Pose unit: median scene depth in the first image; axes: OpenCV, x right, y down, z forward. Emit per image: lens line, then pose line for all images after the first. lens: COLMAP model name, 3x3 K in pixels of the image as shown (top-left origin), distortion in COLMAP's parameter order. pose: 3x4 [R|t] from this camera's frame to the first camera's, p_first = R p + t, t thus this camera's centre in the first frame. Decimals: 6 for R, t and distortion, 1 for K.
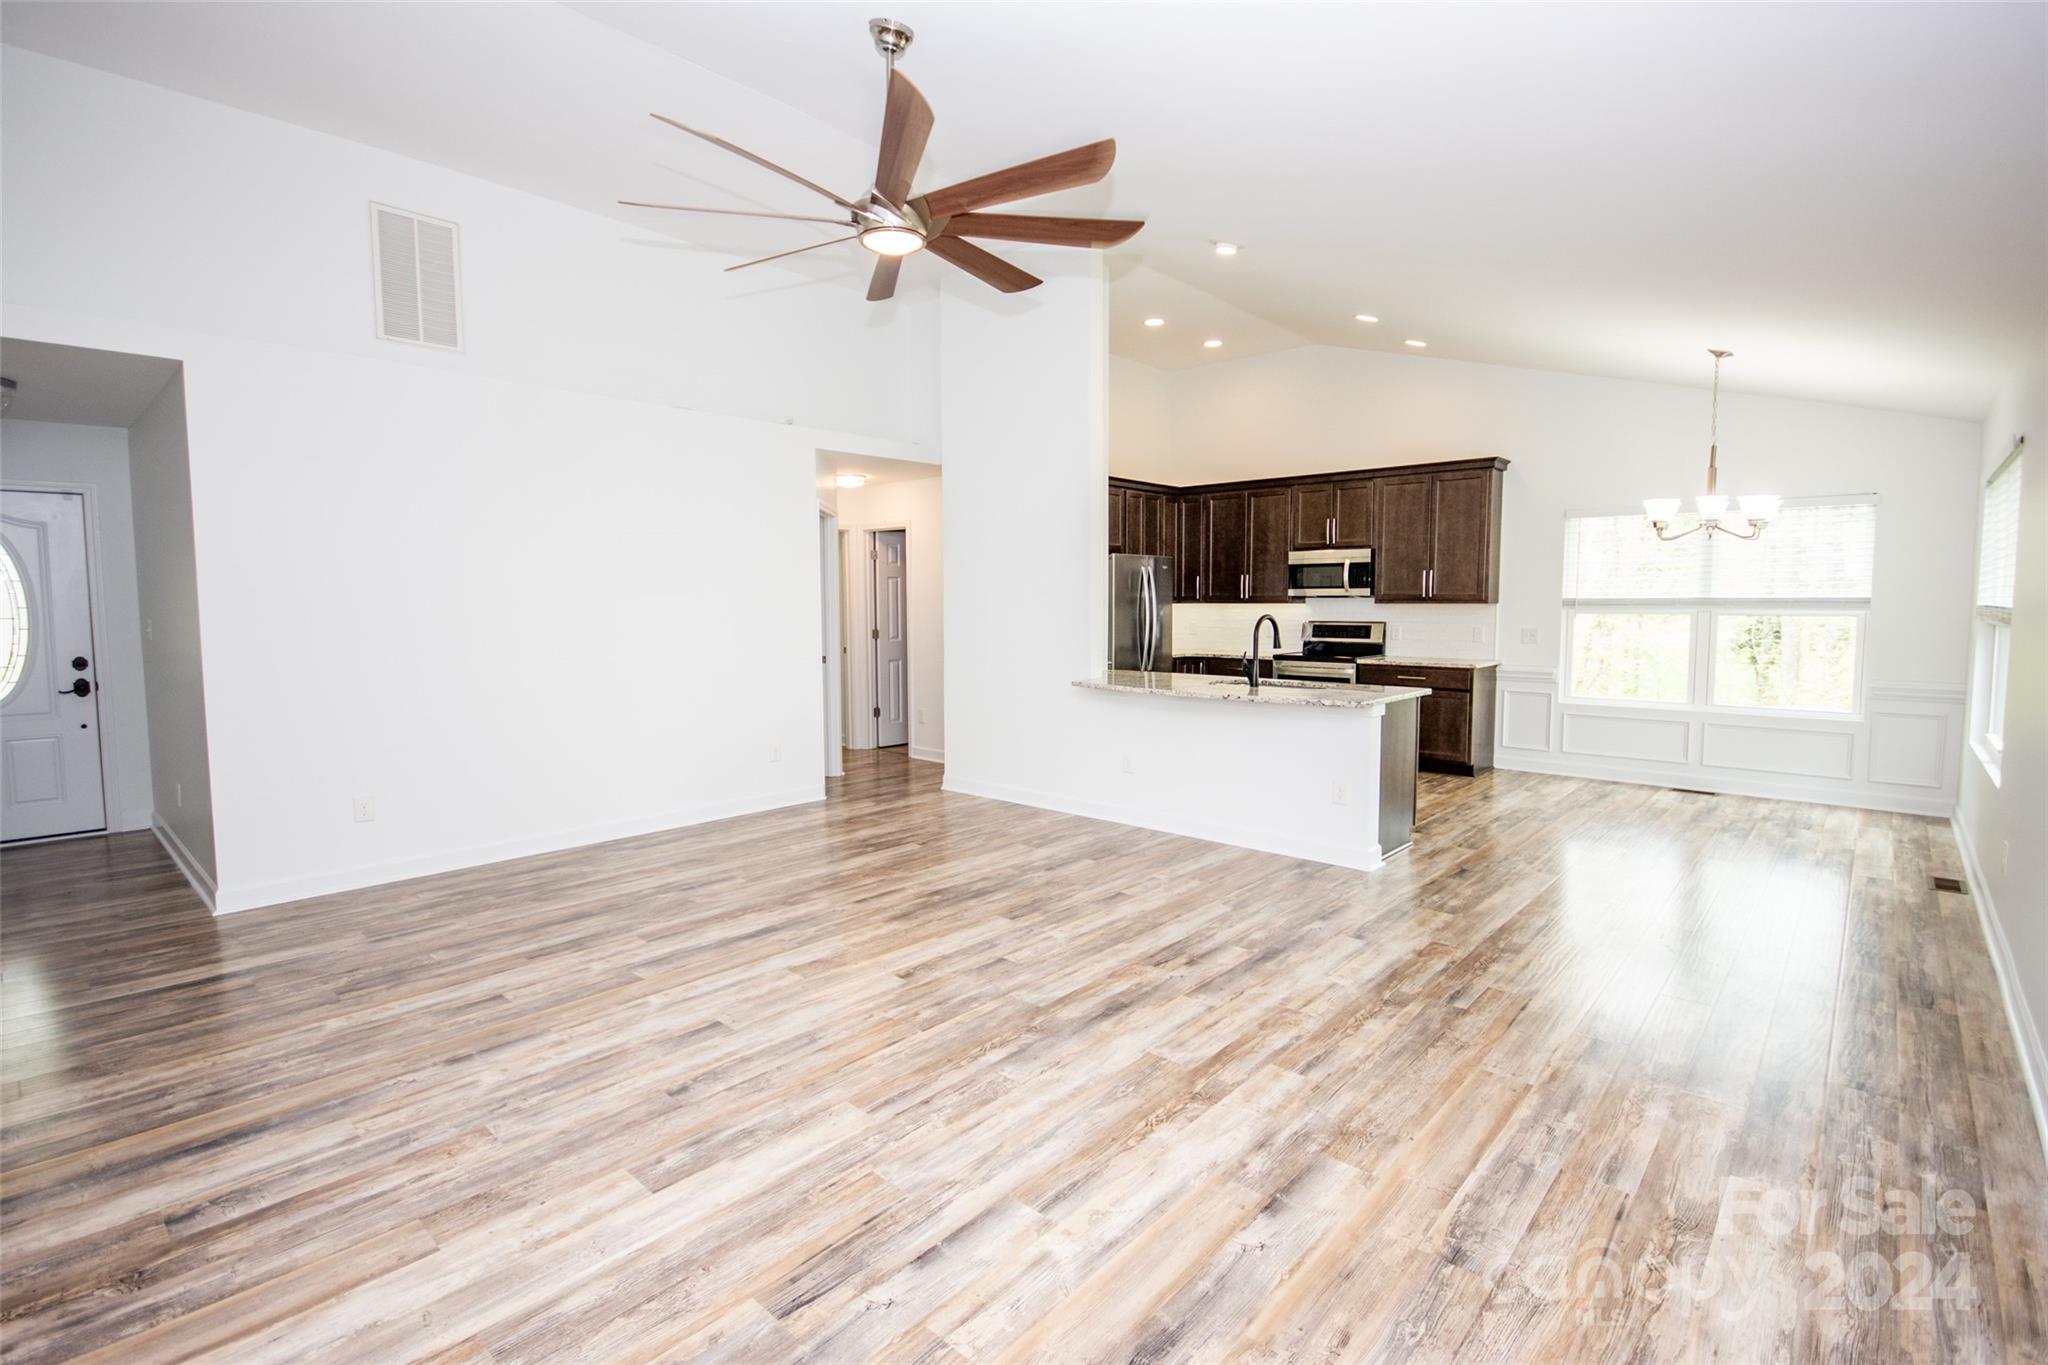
lens RADIAL K [[941.0, 0, 1027.4], [0, 941.0, 669.2], [0, 0, 1]] dist [0.008596, -0.013307]
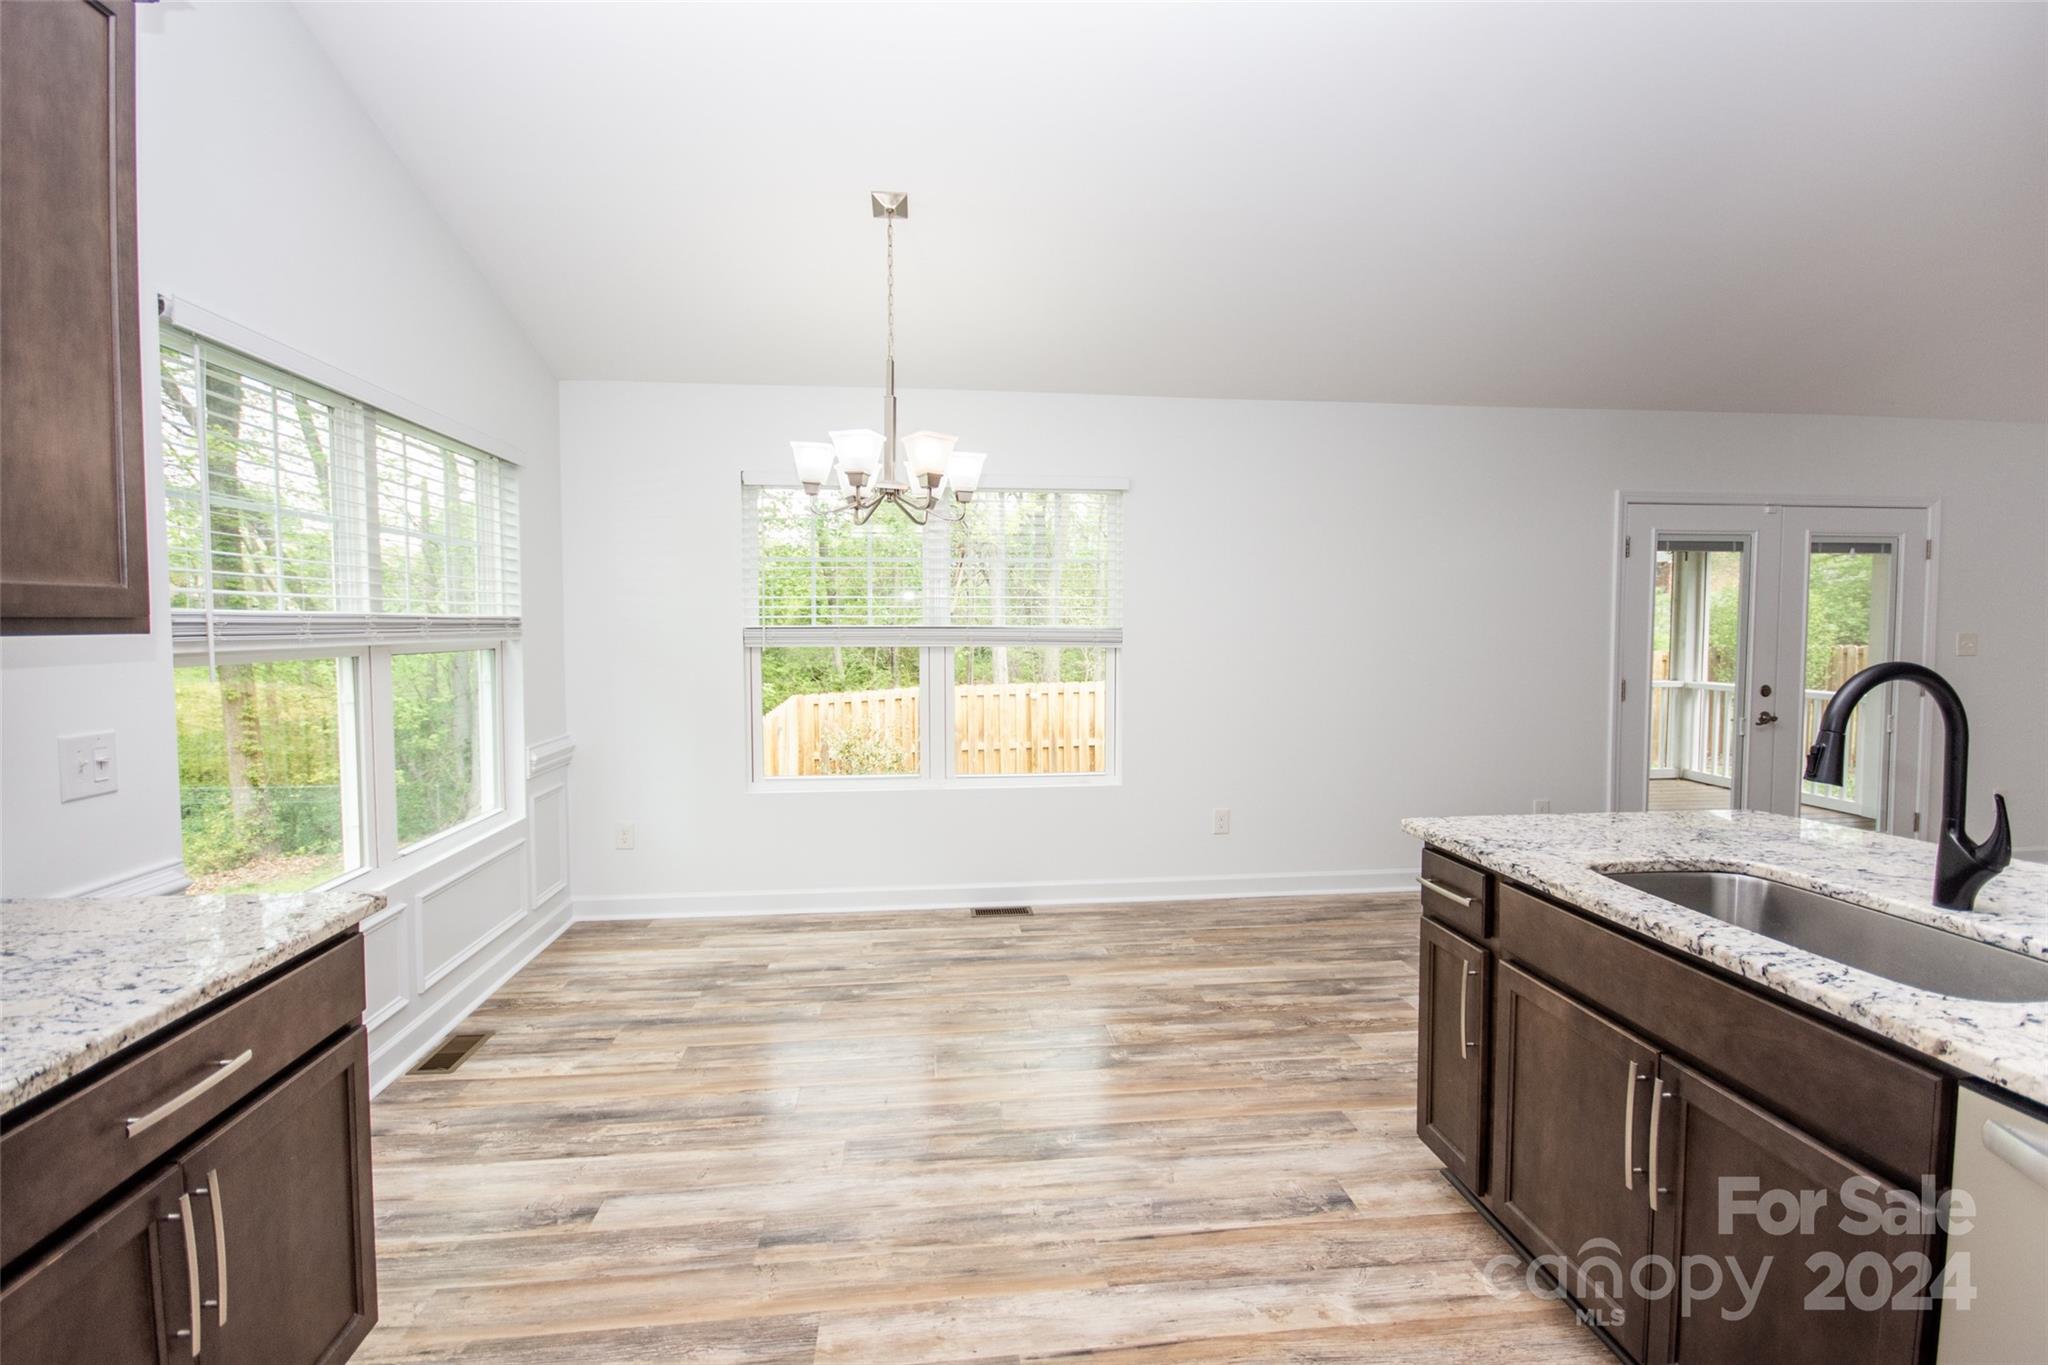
lens RADIAL K [[925.6, 0, 1027.9], [0, 925.6, 669.8], [0, 0, 1]] dist [0.011048, -0.016091]
pose [[-0.751467, -0.030445, 0.659068, 0.369862], [0.050862, 0.993289, 0.103876, -0.135738], [-0.657807, 0.111581, -0.744876, 1.903522]]
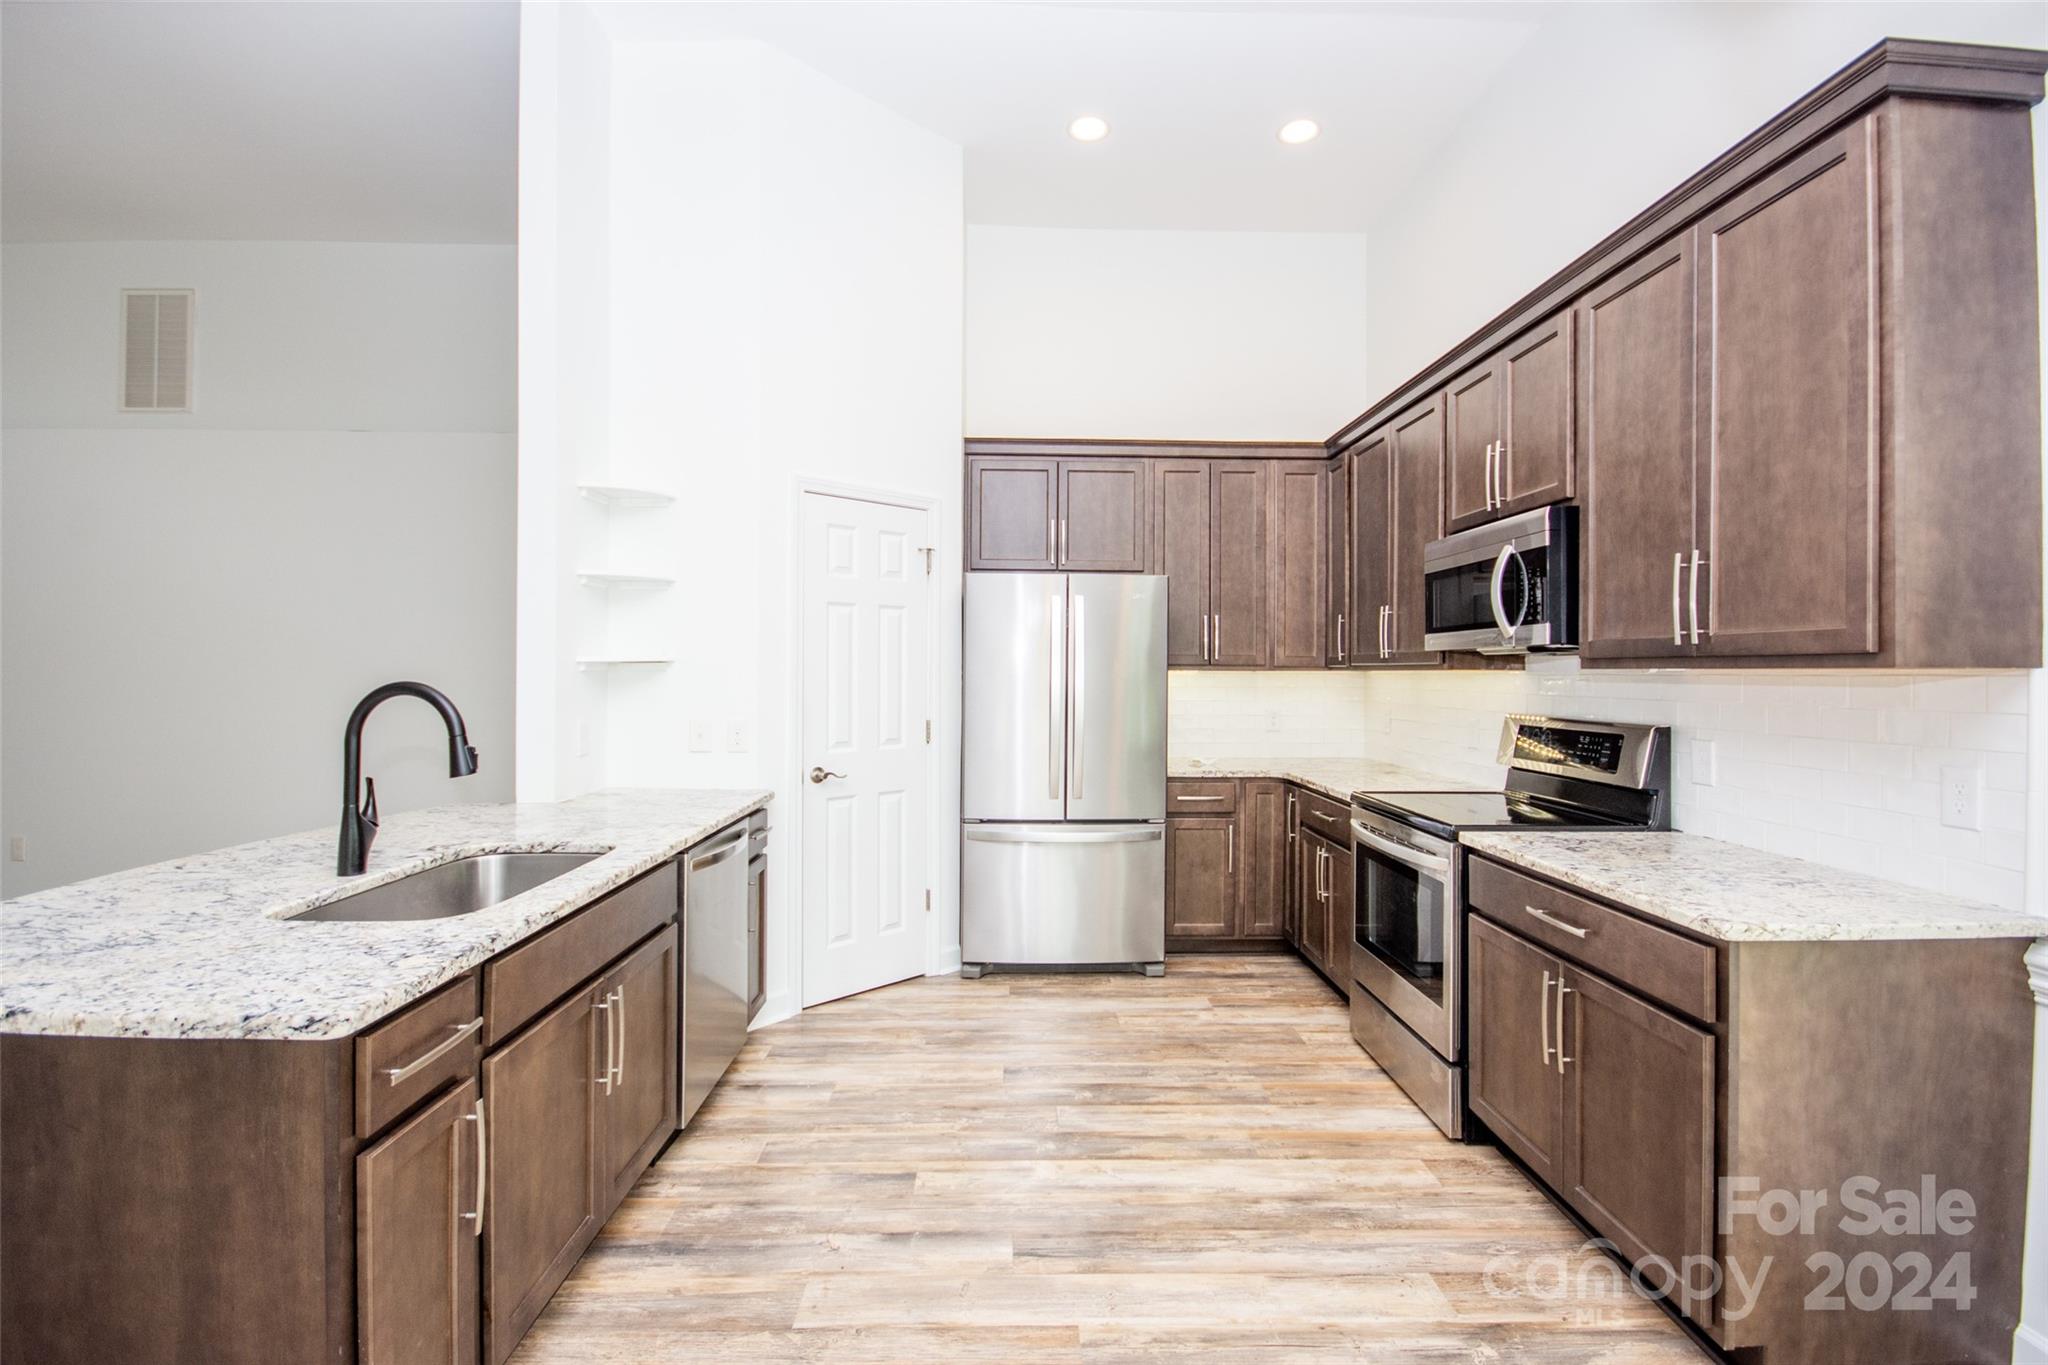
lens RADIAL K [[899.7, 0, 1029.1], [0, 899.7, 671.6], [0, 0, 1]] dist [0.012454, -0.015204]
pose [[0.688754, 0.007243, -0.724959, 0.931694], [-0.062640, 0.996805, -0.049553, -0.082089], [0.722284, 0.079541, 0.687007, 1.287011]]
